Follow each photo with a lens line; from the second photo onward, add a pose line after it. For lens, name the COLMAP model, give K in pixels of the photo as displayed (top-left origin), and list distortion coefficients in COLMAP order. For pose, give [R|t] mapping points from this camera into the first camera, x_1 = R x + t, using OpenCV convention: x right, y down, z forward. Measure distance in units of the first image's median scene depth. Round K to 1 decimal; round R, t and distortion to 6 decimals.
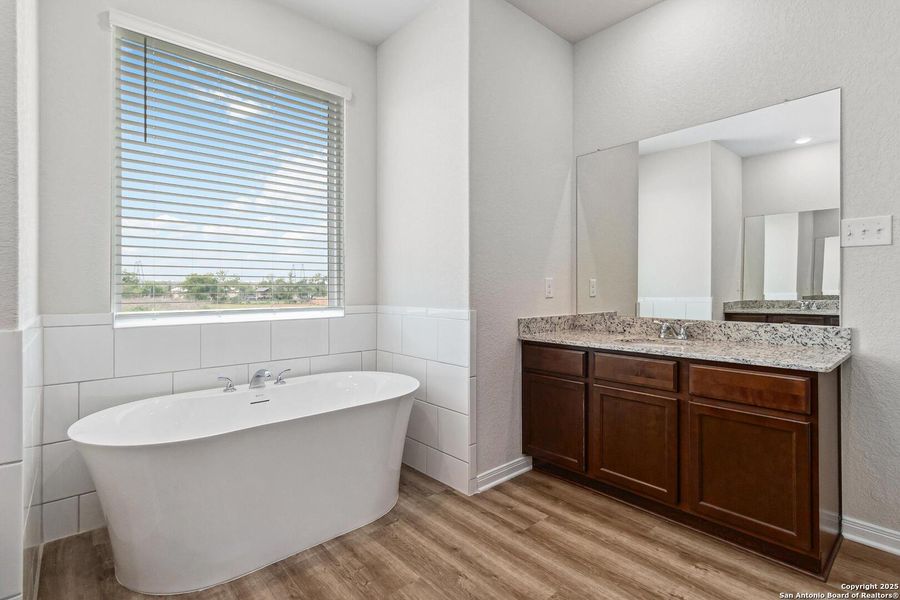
lens RADIAL K [[431.8, 0, 453.6], [0, 431.8, 288.7], [0, 0, 1]] dist [0.001328, 0.000206]
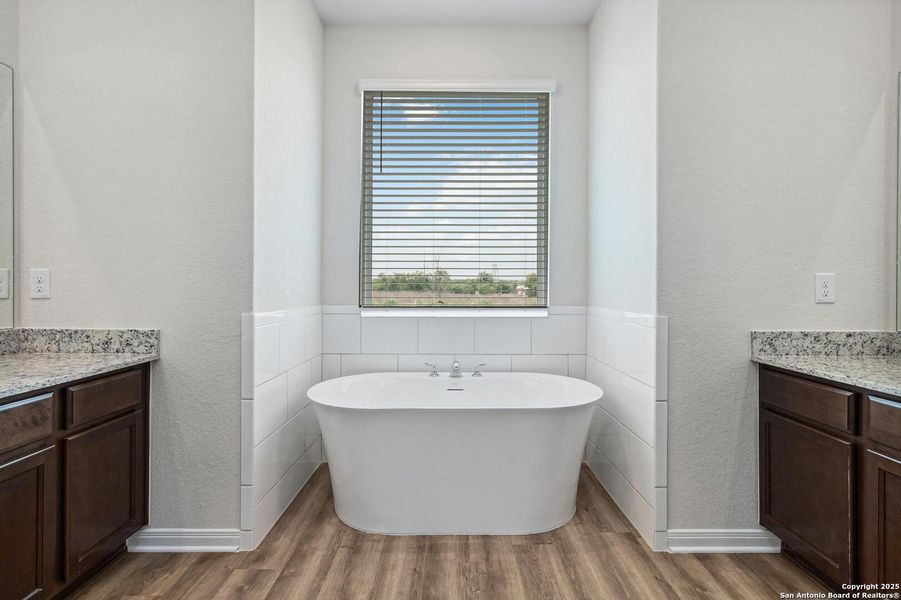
lens RADIAL K [[432.2, 0, 454.1], [0, 432.2, 288.7], [0, 0, 1]] dist [0.001328, 0.000206]
pose [[0.748647, 0.005253, -0.662948, 0.282893], [-0.002552, 0.999984, 0.005042, -0.003196], [0.662964, -0.002082, 0.748649, 0.165307]]
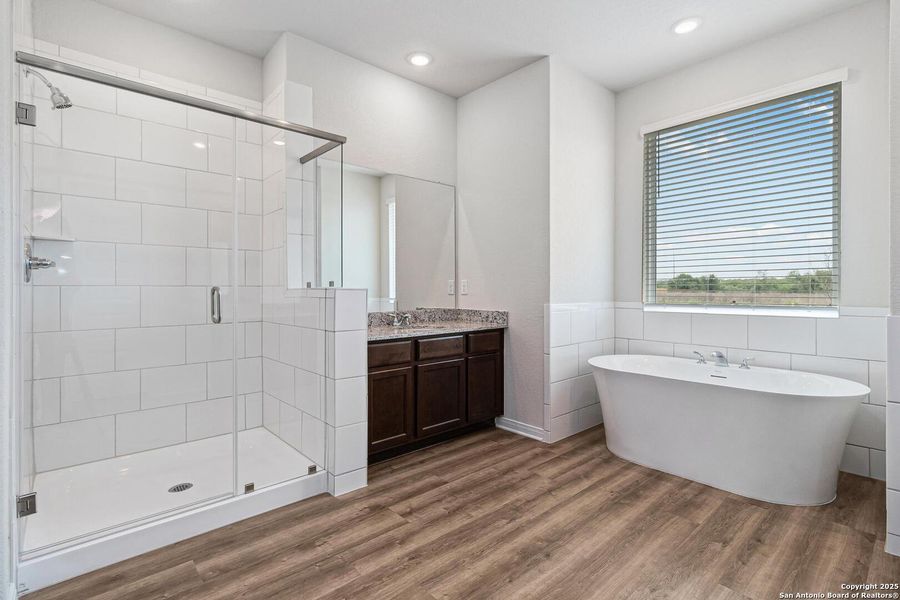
lens RADIAL K [[428.5, 0, 455.4], [0, 428.5, 288.5], [0, 0, 1]] dist [0.005254, -0.000178]
pose [[0.006564, 0.000853, -0.999978, 0.812416], [0.003861, 0.999992, 0.000878, -0.003763], [0.999971, -0.003867, 0.006561, 0.211562]]
